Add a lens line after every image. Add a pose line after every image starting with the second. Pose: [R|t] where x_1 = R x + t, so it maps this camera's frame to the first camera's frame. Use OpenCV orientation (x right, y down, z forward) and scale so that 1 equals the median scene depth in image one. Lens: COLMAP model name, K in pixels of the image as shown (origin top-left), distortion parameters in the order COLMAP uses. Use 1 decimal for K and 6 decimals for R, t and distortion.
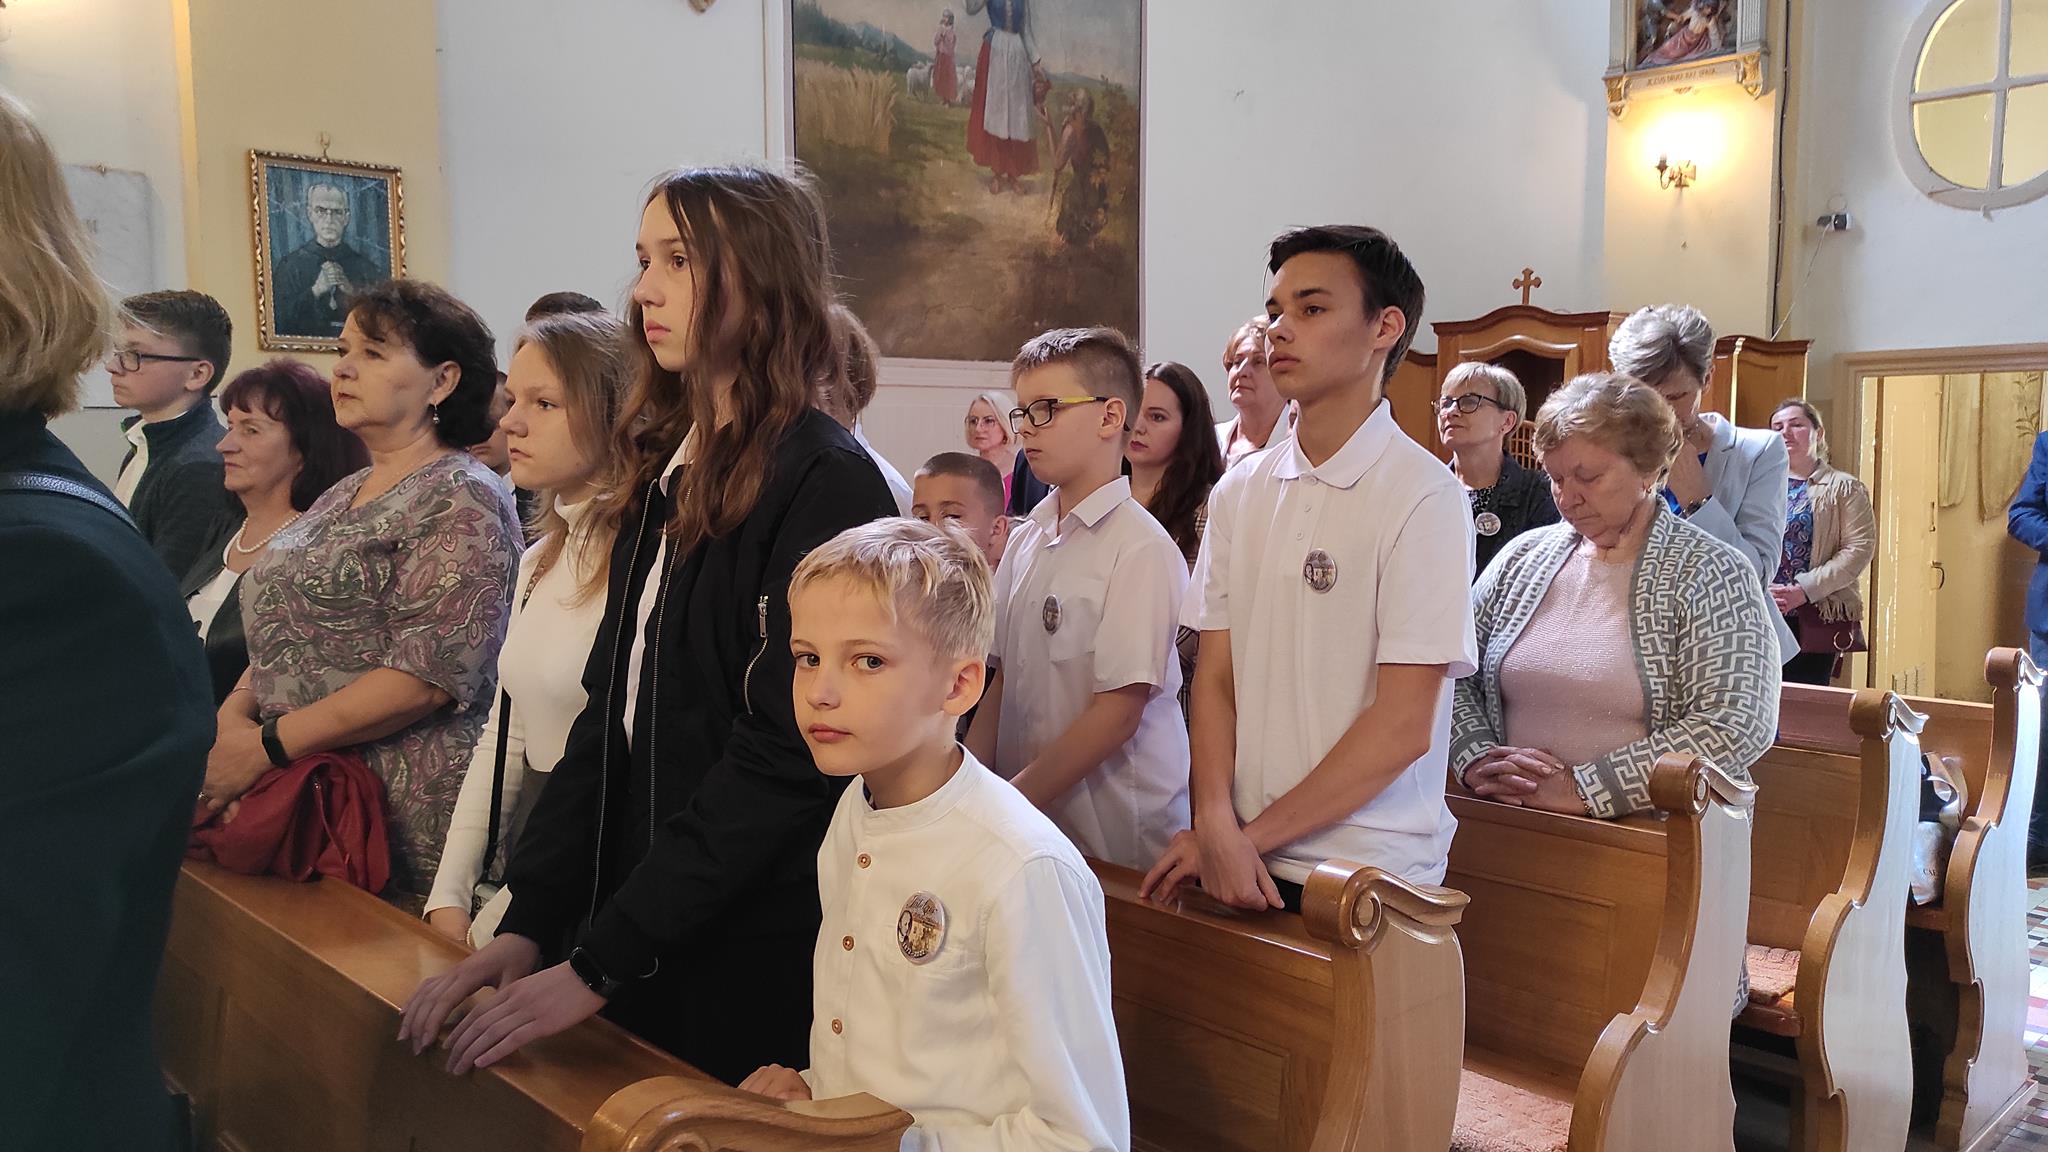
lens RADIAL K [[1554.5, 0, 1024.0], [0, 1554.5, 576.0], [0, 0, 1]] dist [0.055121, -0.084970]
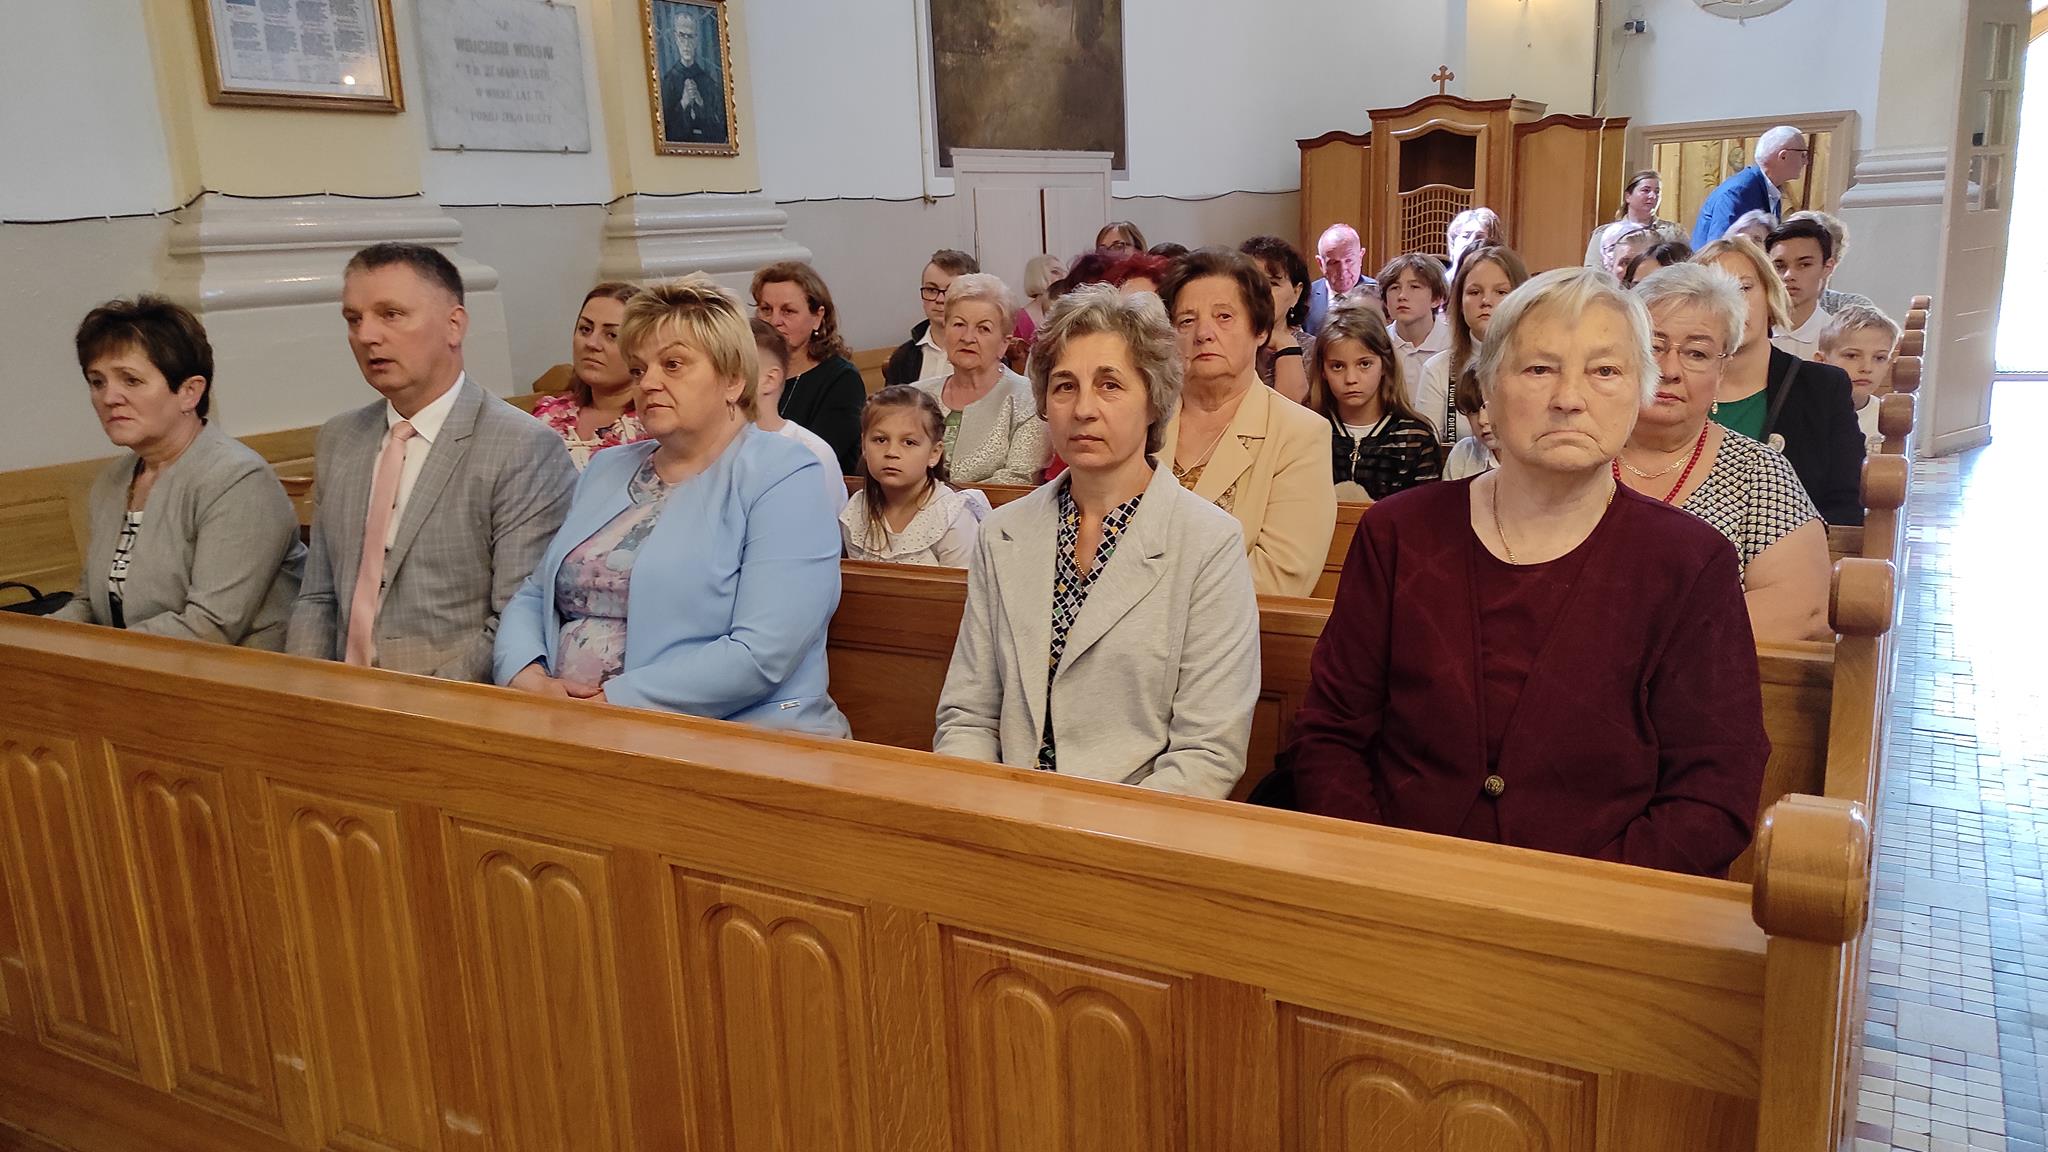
lens RADIAL K [[1554.5, 0, 1024.0], [0, 1554.5, 576.0], [0, 0, 1]] dist [0.055121, -0.084970]
pose [[0.958598, -0.099946, 0.266647, -0.407390], [0.064730, 0.988349, 0.137755, 0.022942], [-0.277308, -0.114792, 0.953899, -0.205166]]
